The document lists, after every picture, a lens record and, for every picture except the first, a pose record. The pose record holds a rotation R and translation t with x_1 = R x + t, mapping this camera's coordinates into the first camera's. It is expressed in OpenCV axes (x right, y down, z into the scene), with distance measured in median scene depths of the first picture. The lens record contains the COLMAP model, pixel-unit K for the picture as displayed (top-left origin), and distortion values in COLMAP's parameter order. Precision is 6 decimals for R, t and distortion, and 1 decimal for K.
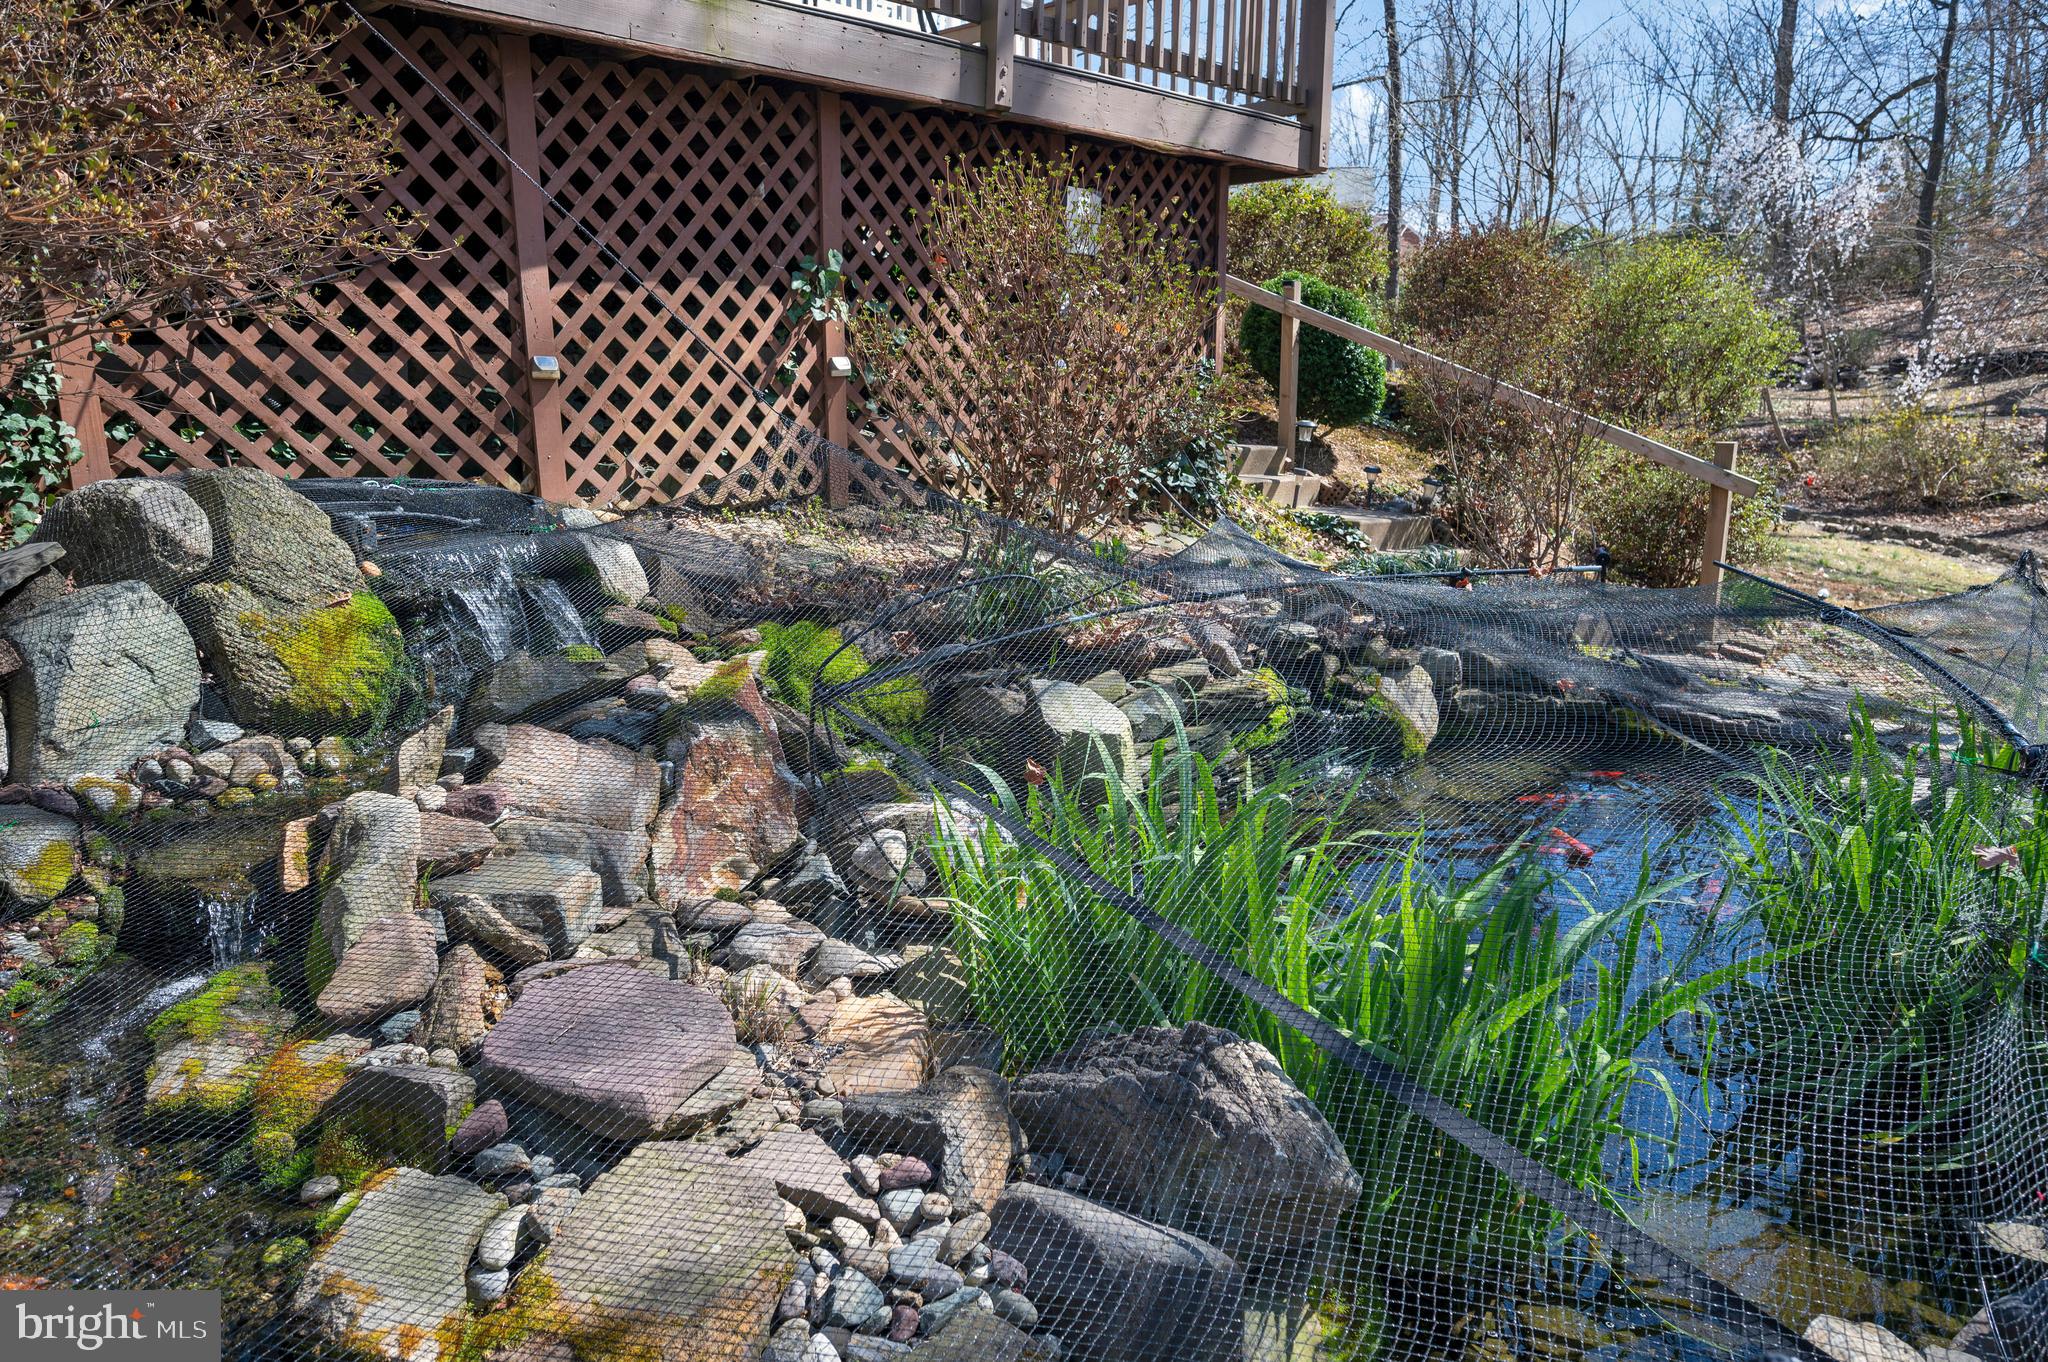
lens RADIAL K [[1349.9, 0, 1032.8], [0, 1349.9, 686.2], [0, 0, 1]] dist [-0.010454, -0.006248]
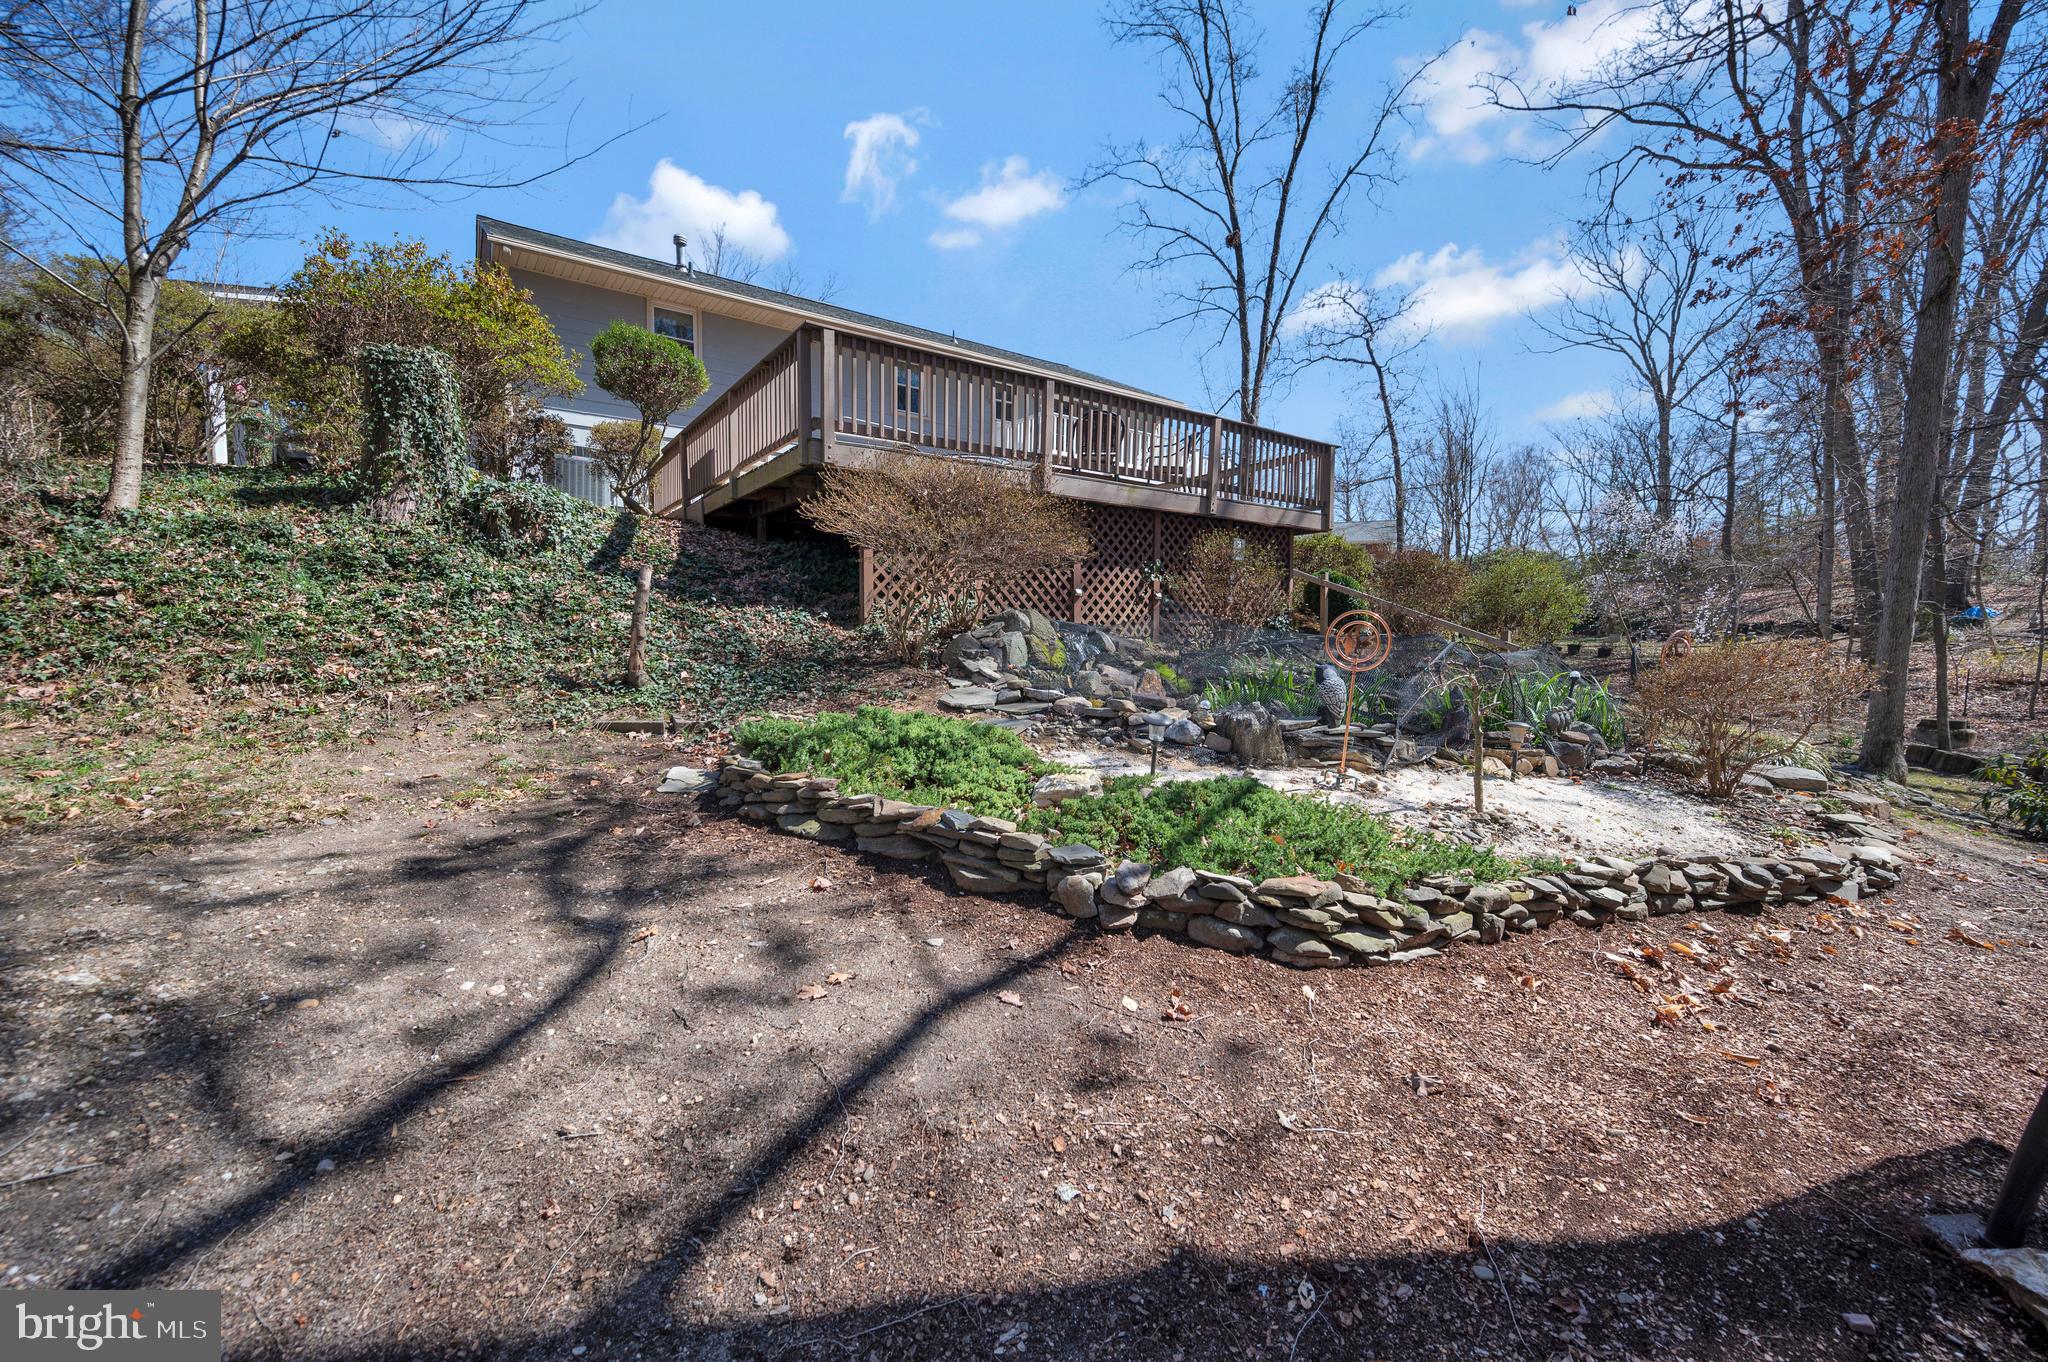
lens RADIAL K [[824.5, 0, 1009.9], [0, 824.5, 682.9], [0, 0, 1]] dist [0.004745, -0.001010]
pose [[0.977177, 0.013504, -0.211998, -0.077453], [-0.051545, 0.983225, -0.174962, 0.323286], [0.206079, 0.181897, 0.961481, -0.892548]]
